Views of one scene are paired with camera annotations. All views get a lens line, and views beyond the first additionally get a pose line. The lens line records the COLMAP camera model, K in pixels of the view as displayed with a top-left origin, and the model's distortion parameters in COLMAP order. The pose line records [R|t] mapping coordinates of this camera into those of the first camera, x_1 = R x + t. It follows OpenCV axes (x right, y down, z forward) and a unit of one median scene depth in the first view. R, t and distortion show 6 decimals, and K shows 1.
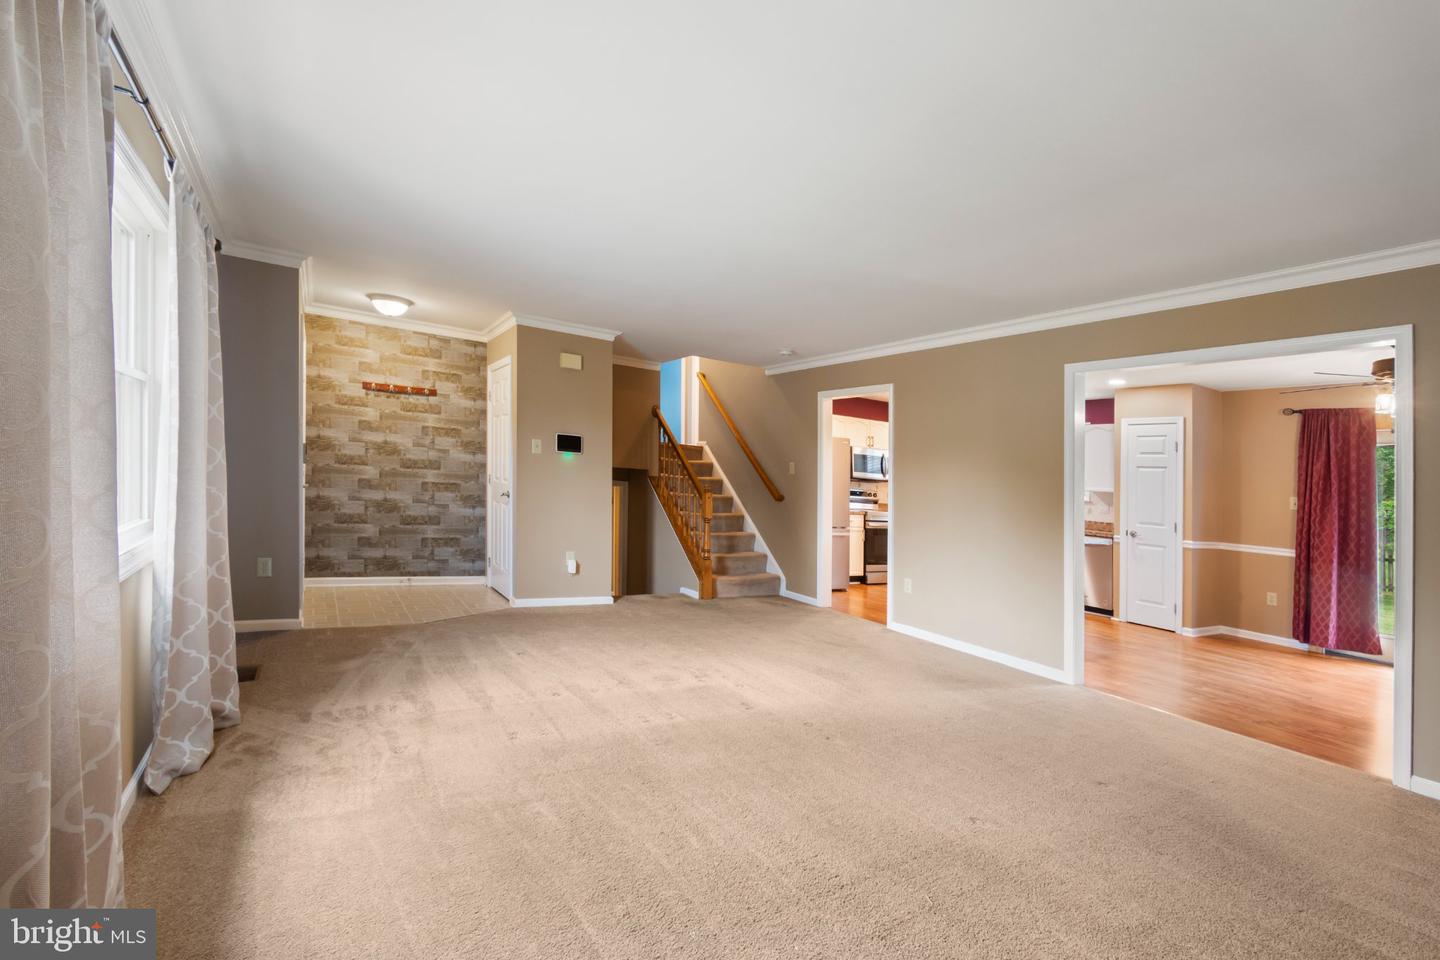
lens RADIAL K [[687.1, 0, 712.7], [0, 687.1, 416.1], [0, 0, 1]] dist [0.001131, 0.000143]
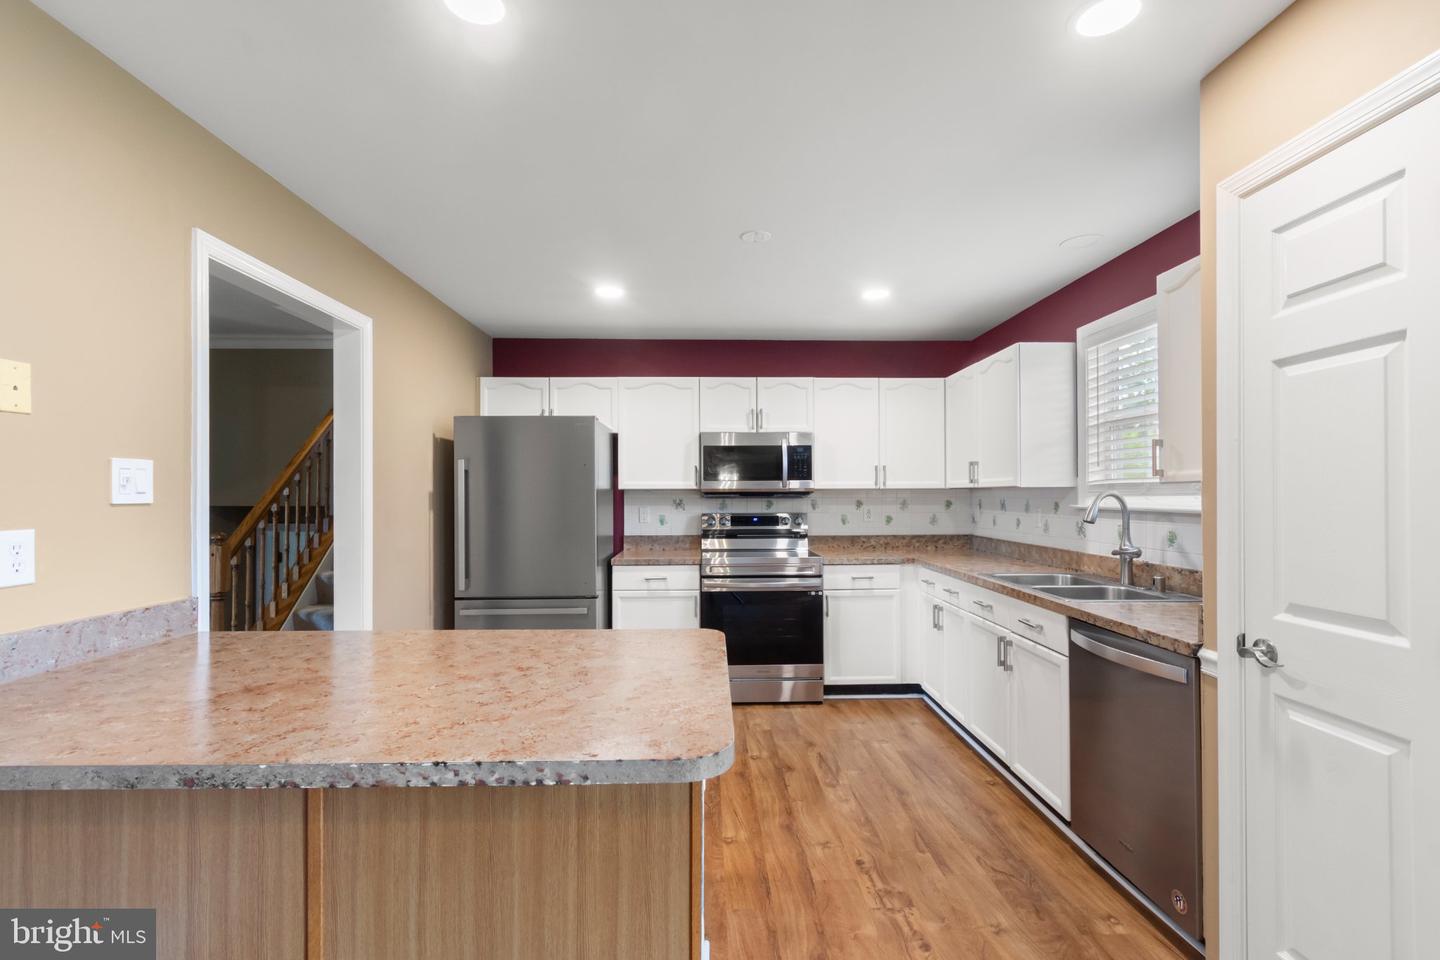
lens RADIAL K [[643.9, 0, 726.5], [0, 643.9, 486.7], [0, 0, 1]] dist [-0.000169, 0.000195]
pose [[0.858868, -0.078233, -0.506188, 0.603692], [0.108605, 0.993611, 0.030707, 0.094844], [0.500551, -0.081348, 0.861876, 0.770163]]
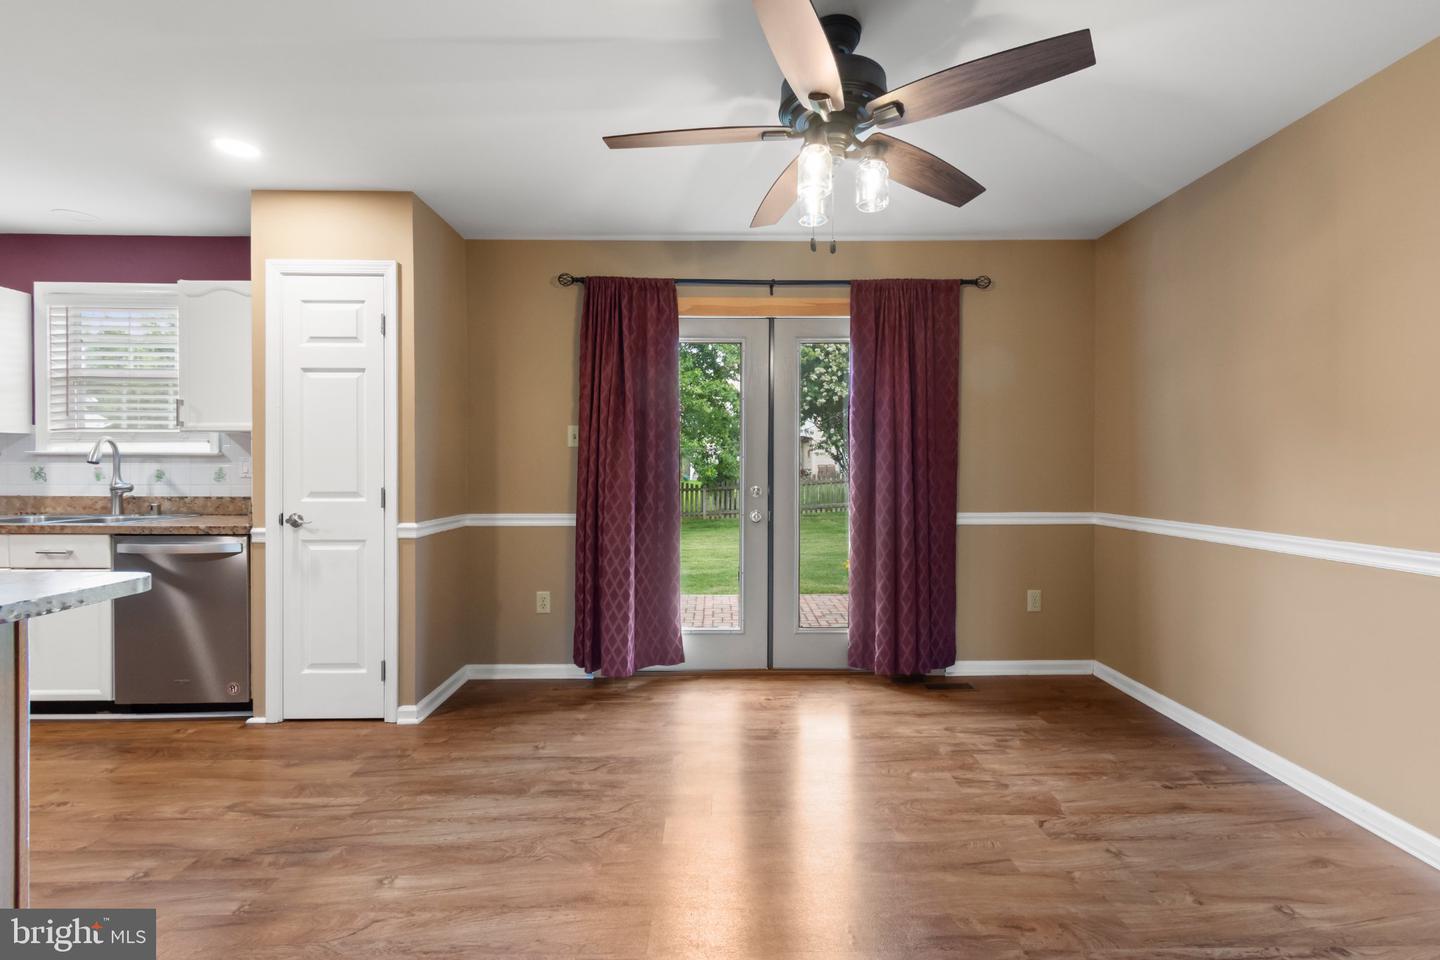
lens RADIAL K [[643.2, 0, 725.7], [0, 643.2, 471.1], [0, 0, 1]] dist [0.000074, 0.000025]
pose [[0.521079, -0.078642, 0.849877, 0.433380], [-0.042240, 0.992150, 0.117705, 0.084724], [-0.852462, -0.097232, 0.513667, 0.590761]]
